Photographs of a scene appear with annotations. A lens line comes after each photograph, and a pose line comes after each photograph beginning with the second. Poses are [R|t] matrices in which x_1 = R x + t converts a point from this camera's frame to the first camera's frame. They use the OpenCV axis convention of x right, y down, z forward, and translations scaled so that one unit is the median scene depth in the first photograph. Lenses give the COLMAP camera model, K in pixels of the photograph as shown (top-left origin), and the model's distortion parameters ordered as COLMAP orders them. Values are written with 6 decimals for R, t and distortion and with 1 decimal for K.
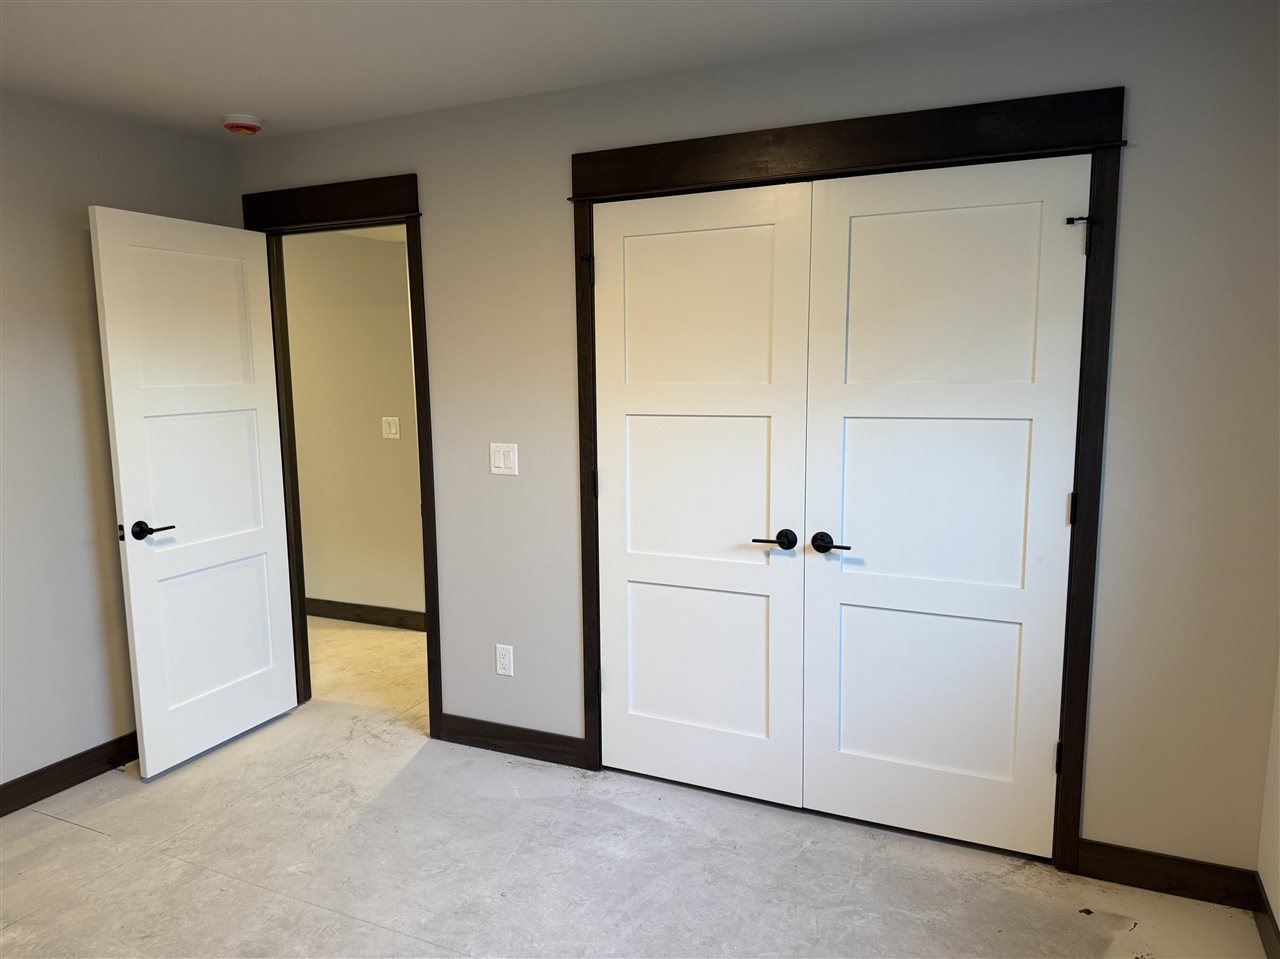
lens RADIAL K [[903.9, 0, 630.1], [0, 903.9, 482.8], [0, 0, 1]] dist [0.046717, -0.060513]
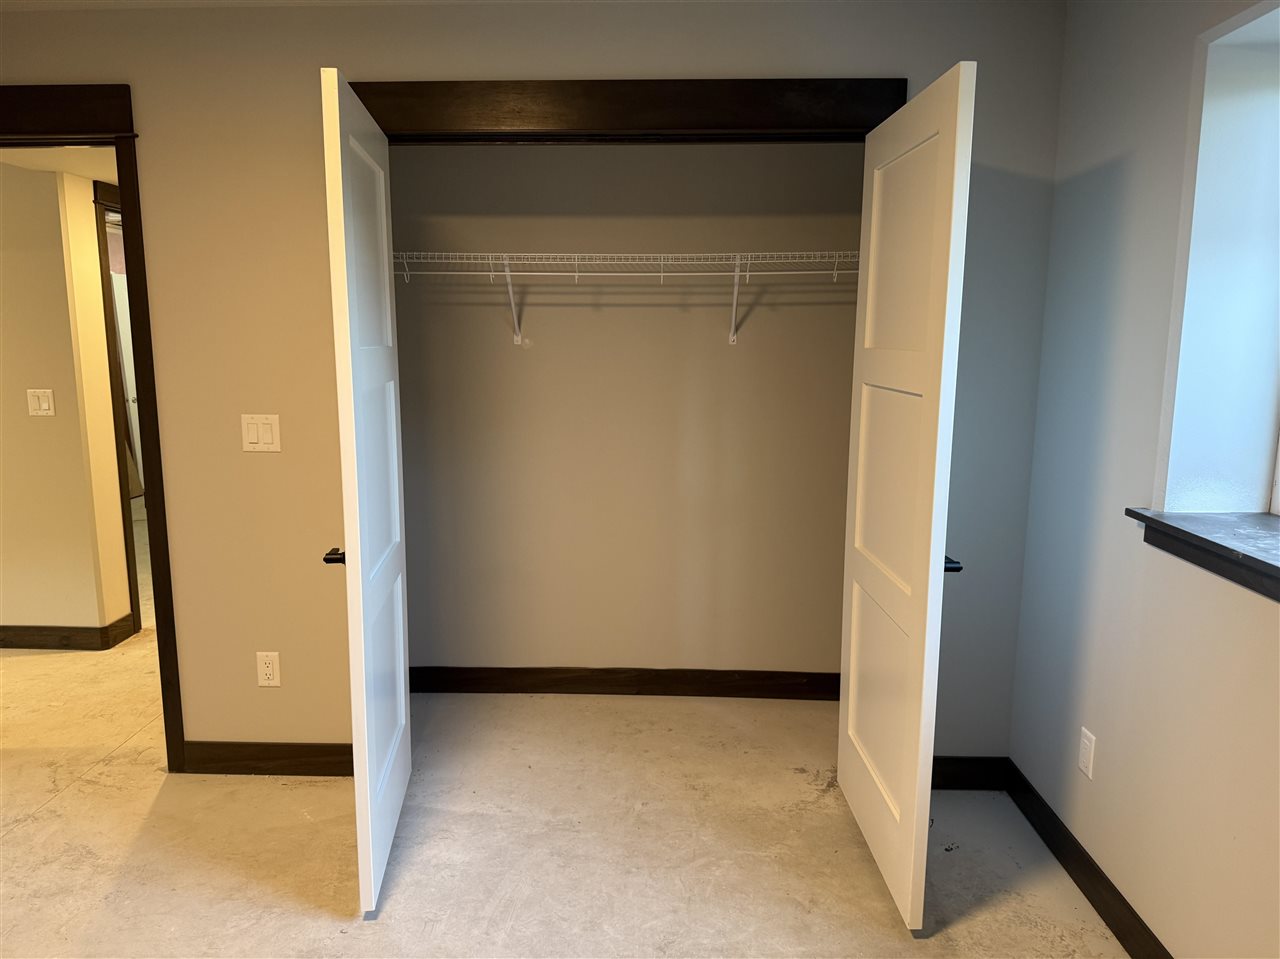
lens RADIAL K [[903.9, 0, 562.2], [0, 903.9, 474.3], [0, 0, 1]] dist [0.046717, -0.060513]
pose [[0.916890, -0.044196, 0.396685, -0.260271], [0.039615, 0.999020, 0.019740, 0.008280], [-0.397169, -0.002385, 0.917743, 0.117229]]
